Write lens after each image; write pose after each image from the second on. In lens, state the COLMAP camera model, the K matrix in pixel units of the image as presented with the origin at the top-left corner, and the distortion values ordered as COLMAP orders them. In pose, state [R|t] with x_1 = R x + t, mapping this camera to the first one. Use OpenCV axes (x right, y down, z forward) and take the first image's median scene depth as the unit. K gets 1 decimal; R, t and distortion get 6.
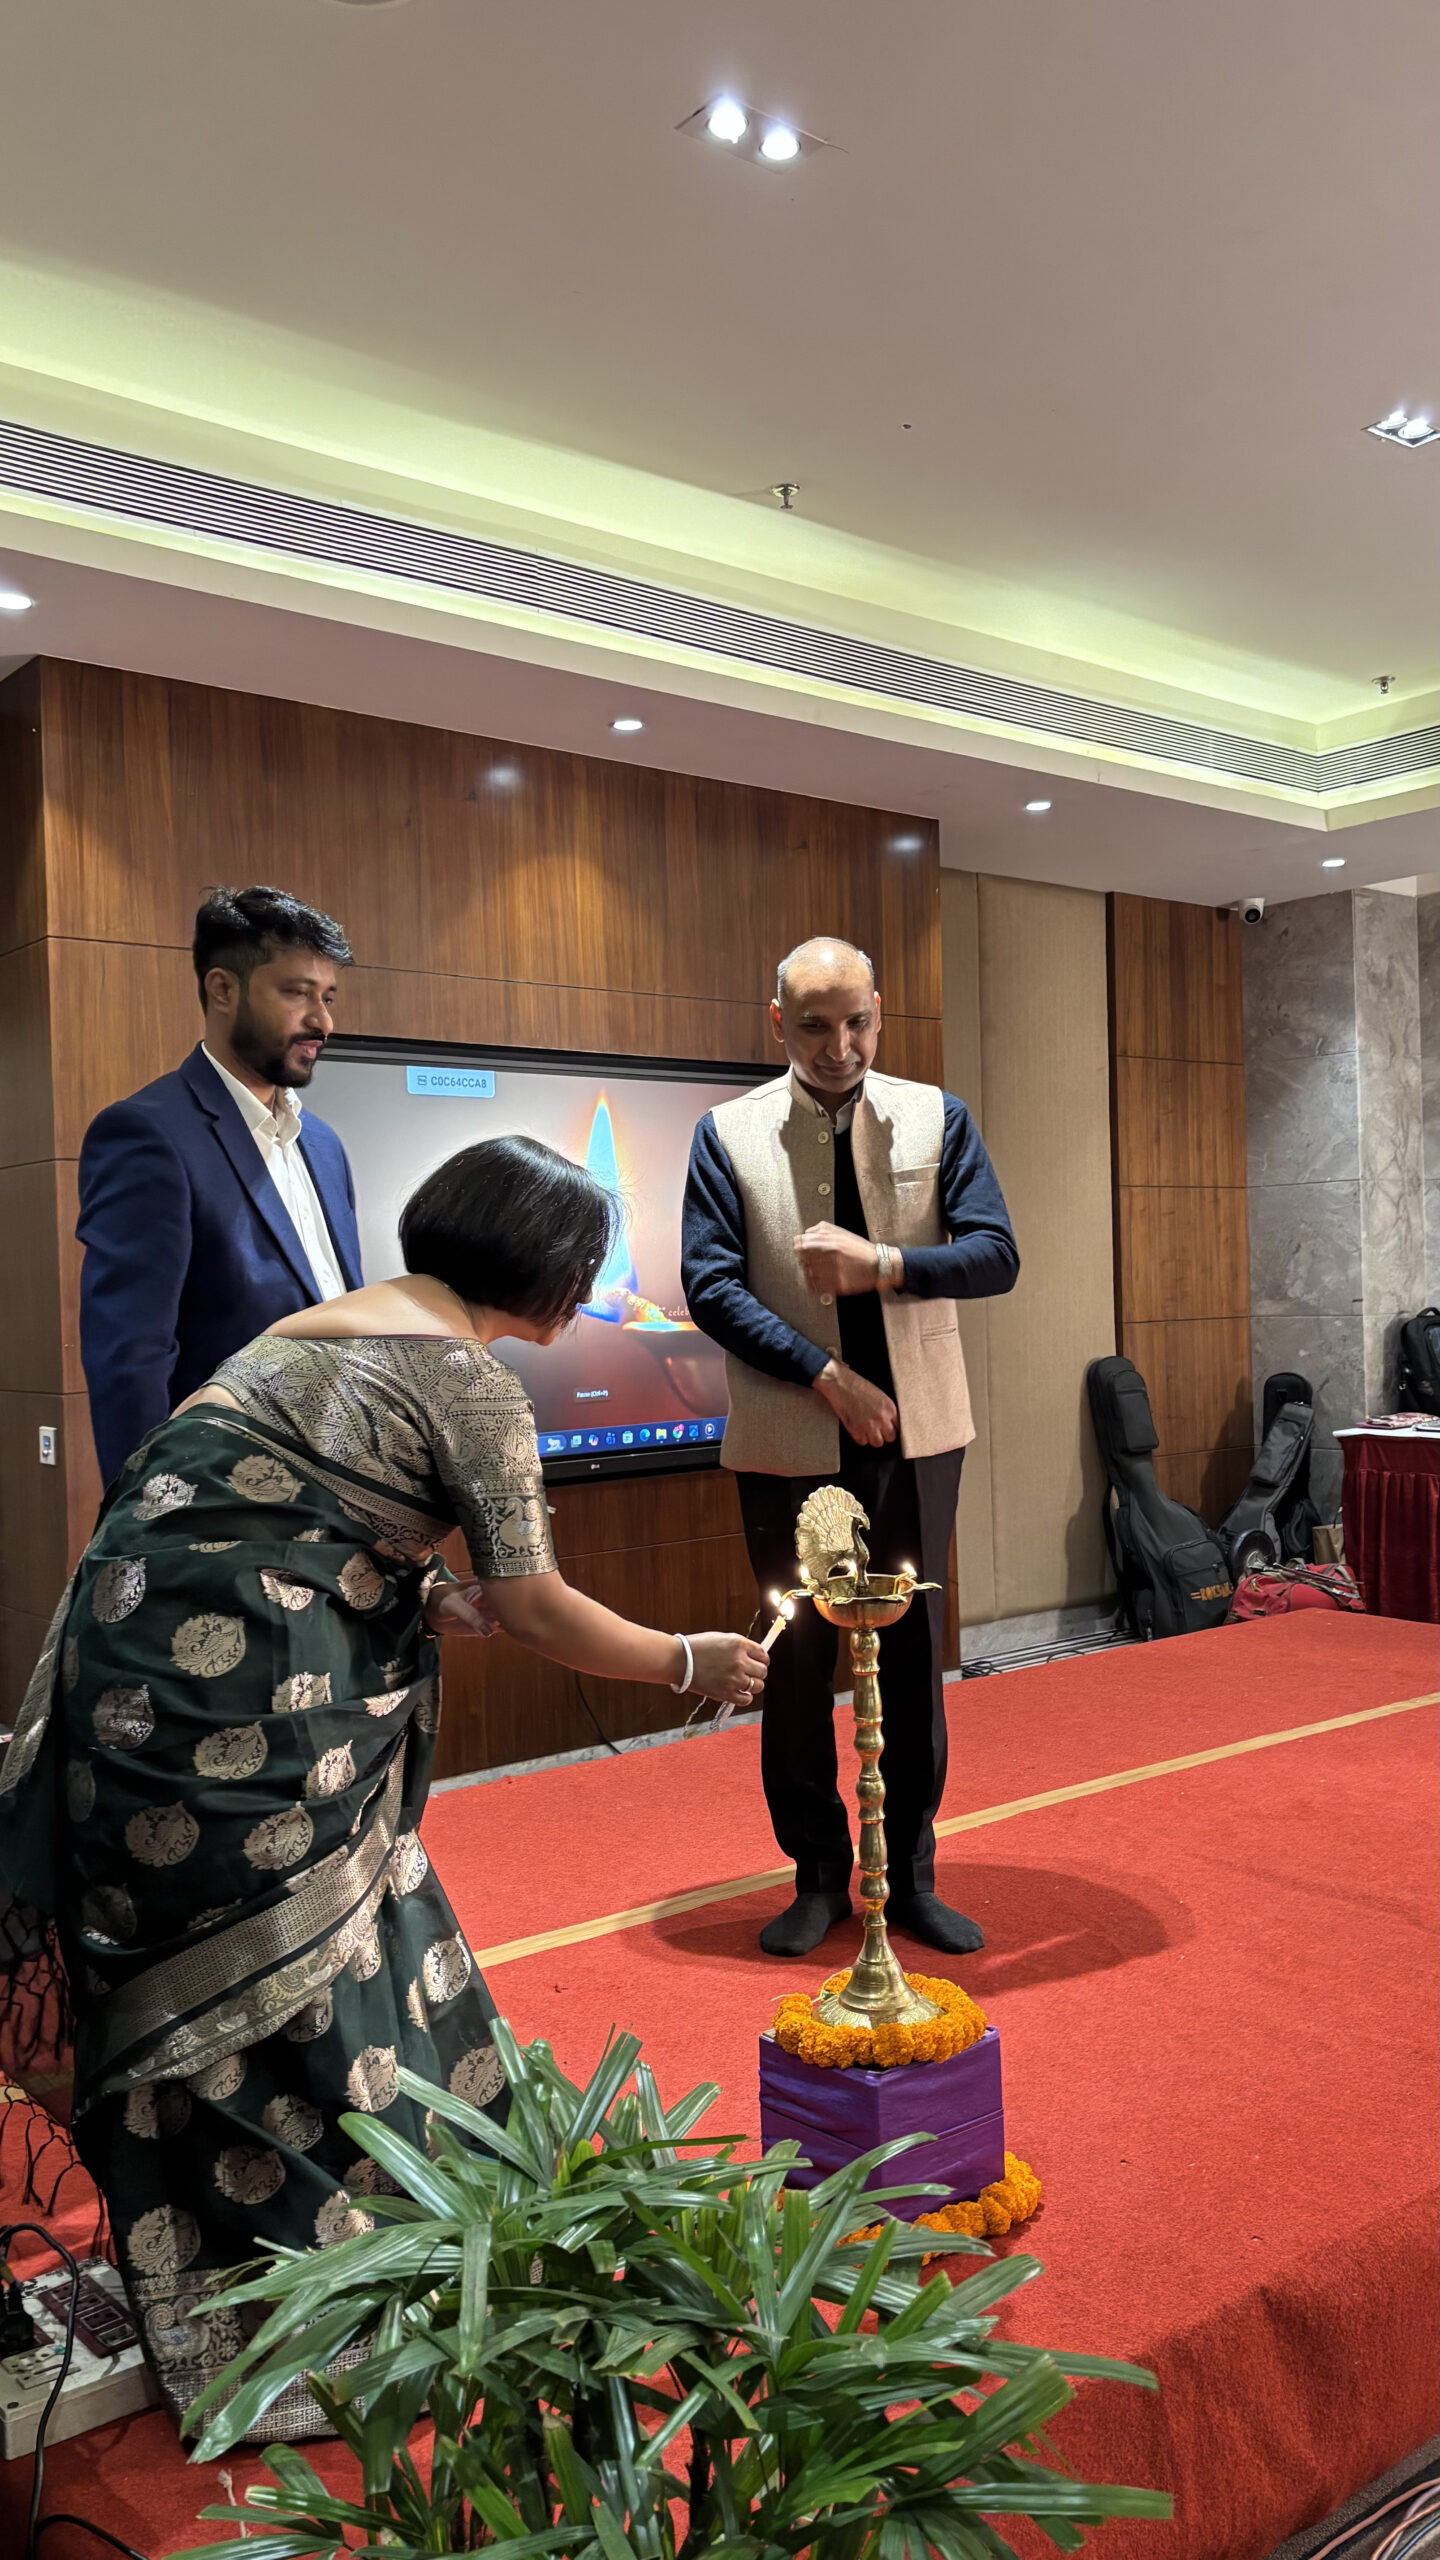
lens RADIAL K [[1947.6, 0, 679.5], [0, 1947.6, 1300.3], [0, 0, 1]] dist [0.032694, -0.045661]
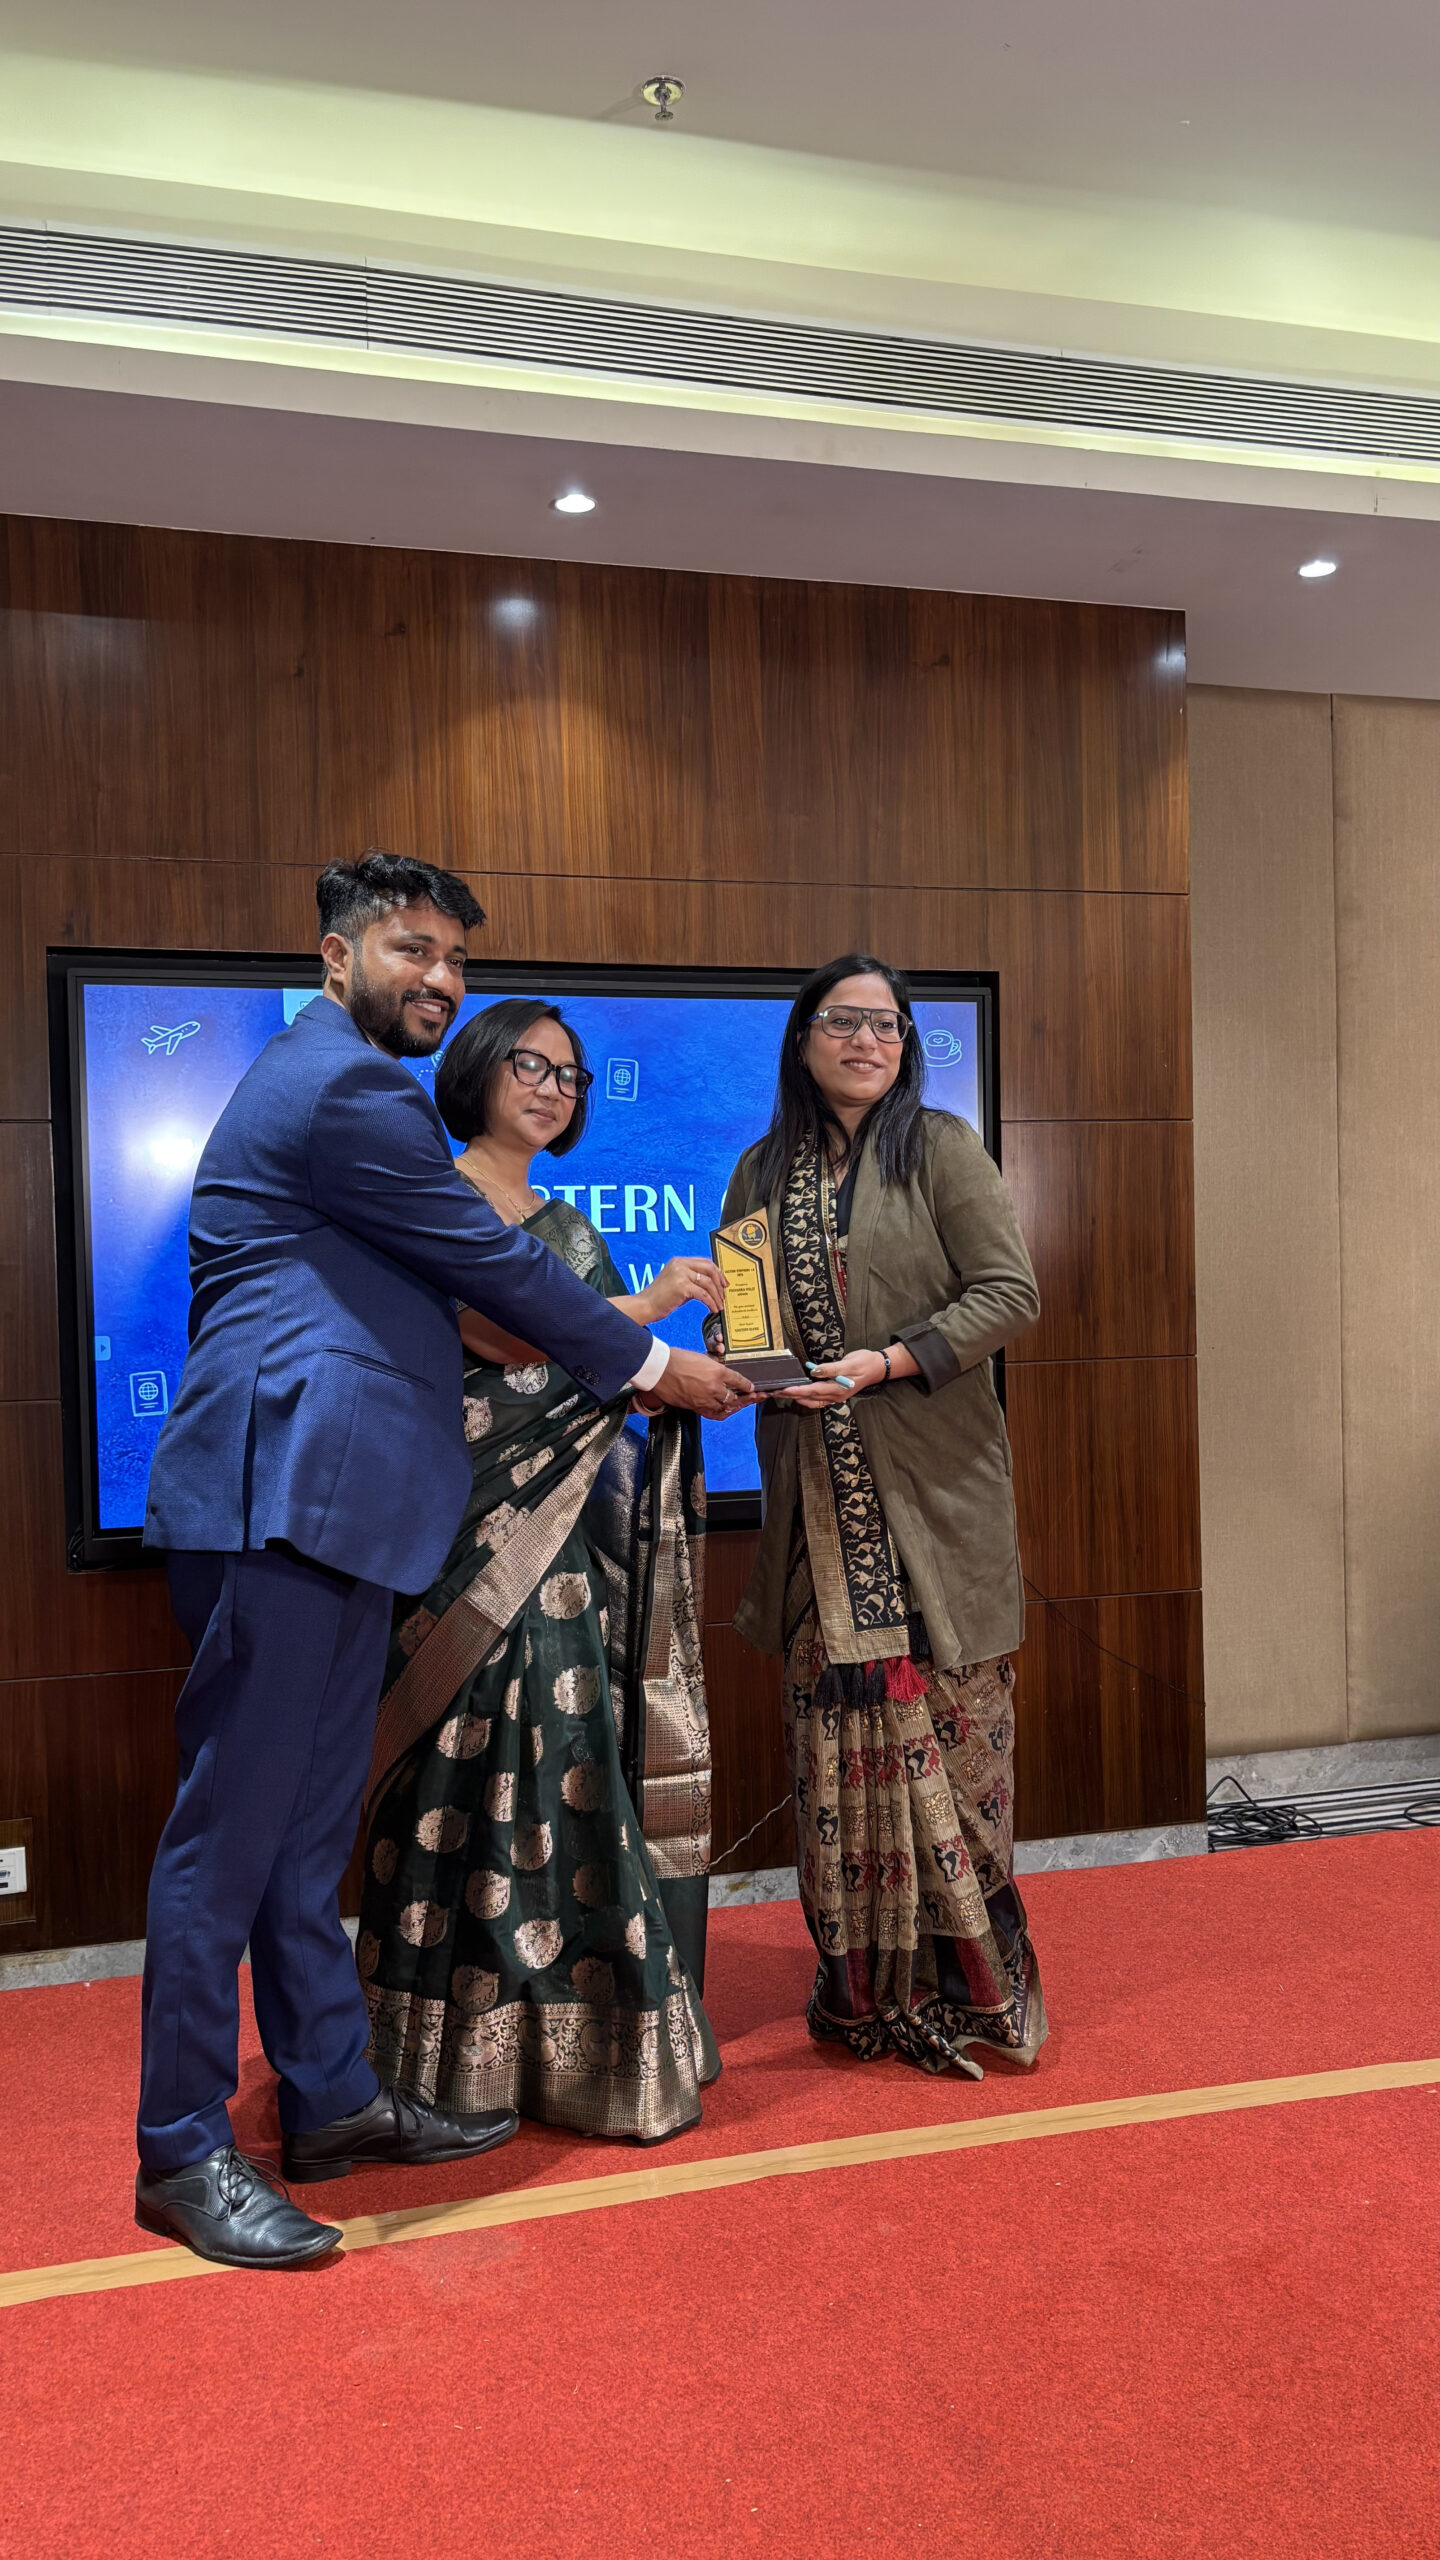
lens RADIAL K [[1947.6, 0, 675.6], [0, 1947.6, 1301.6], [0, 0, 1]] dist [0.032694, -0.045661]
pose [[0.921918, 0.015788, -0.387063, 0.196551], [-0.008419, 0.999750, 0.020727, -0.009415], [0.387293, -0.015850, 0.921820, 0.230425]]
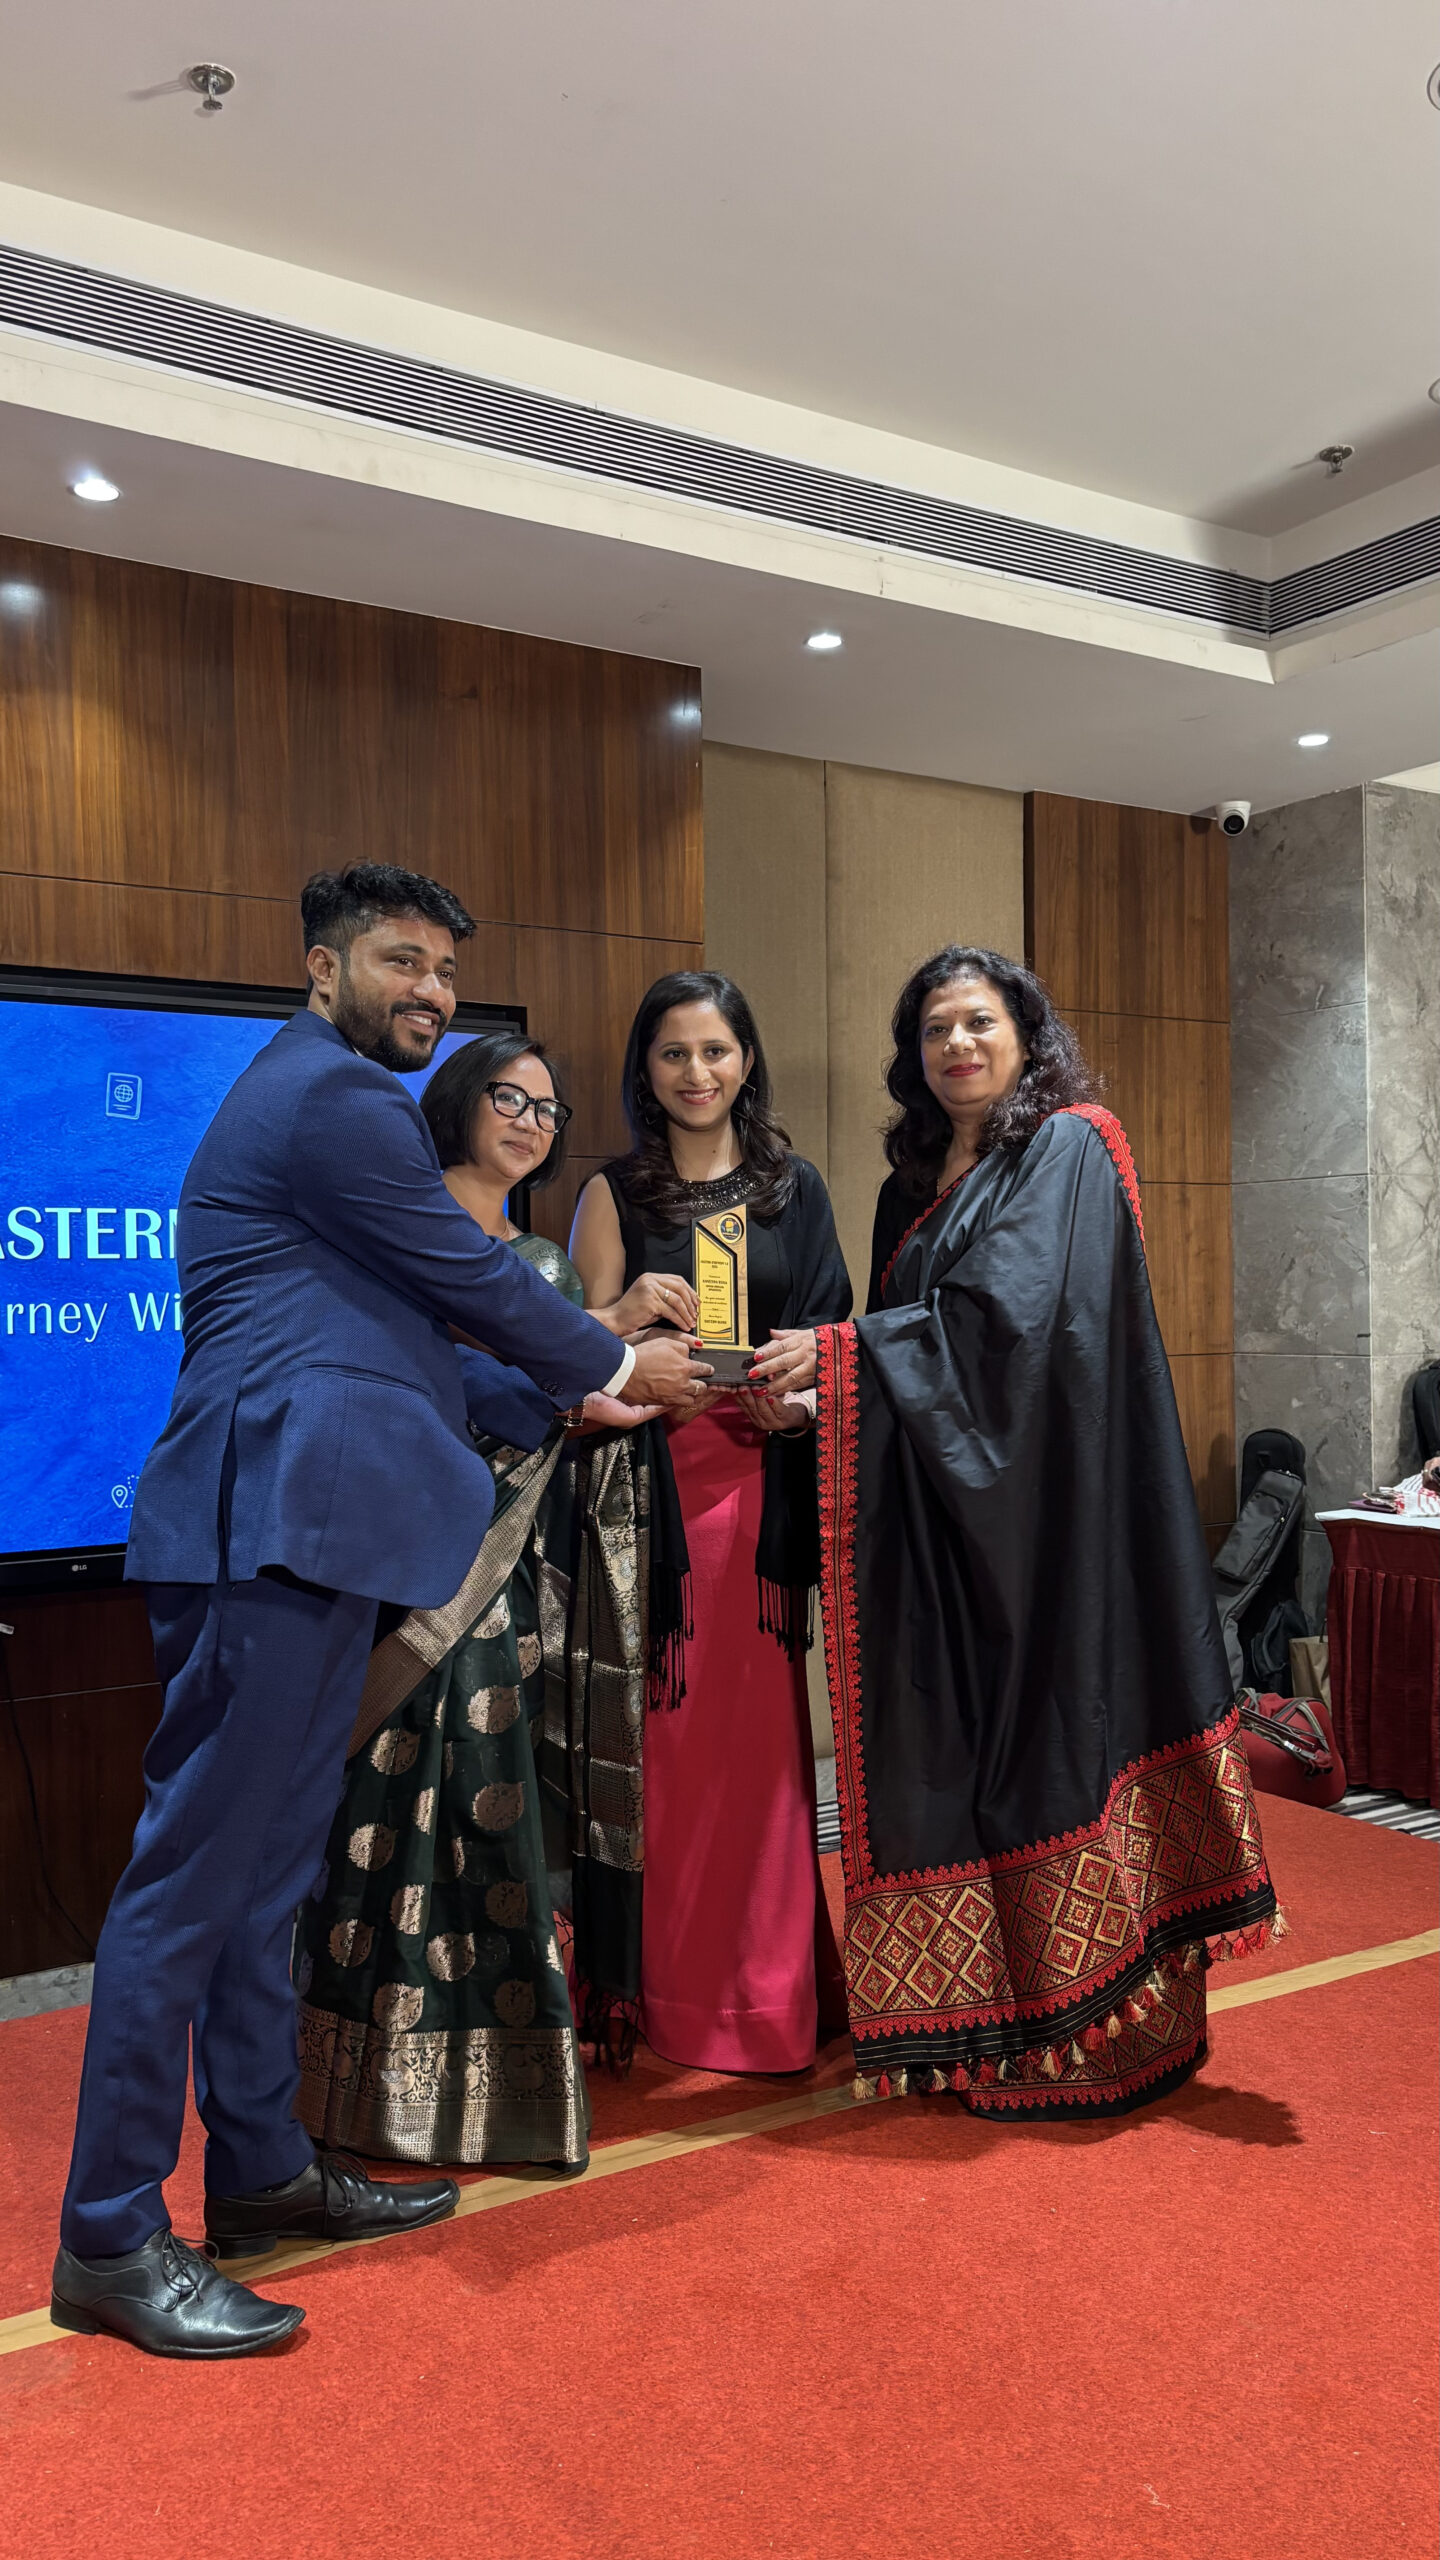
lens RADIAL K [[1947.6, 0, 695.9], [0, 1947.6, 1293.6], [0, 0, 1]] dist [0.032694, -0.045661]
pose [[0.993726, 0.015178, -0.110805, 0.176408], [-0.015745, 0.999867, -0.004242, -0.008826], [0.110726, 0.005960, 0.993833, 0.230580]]
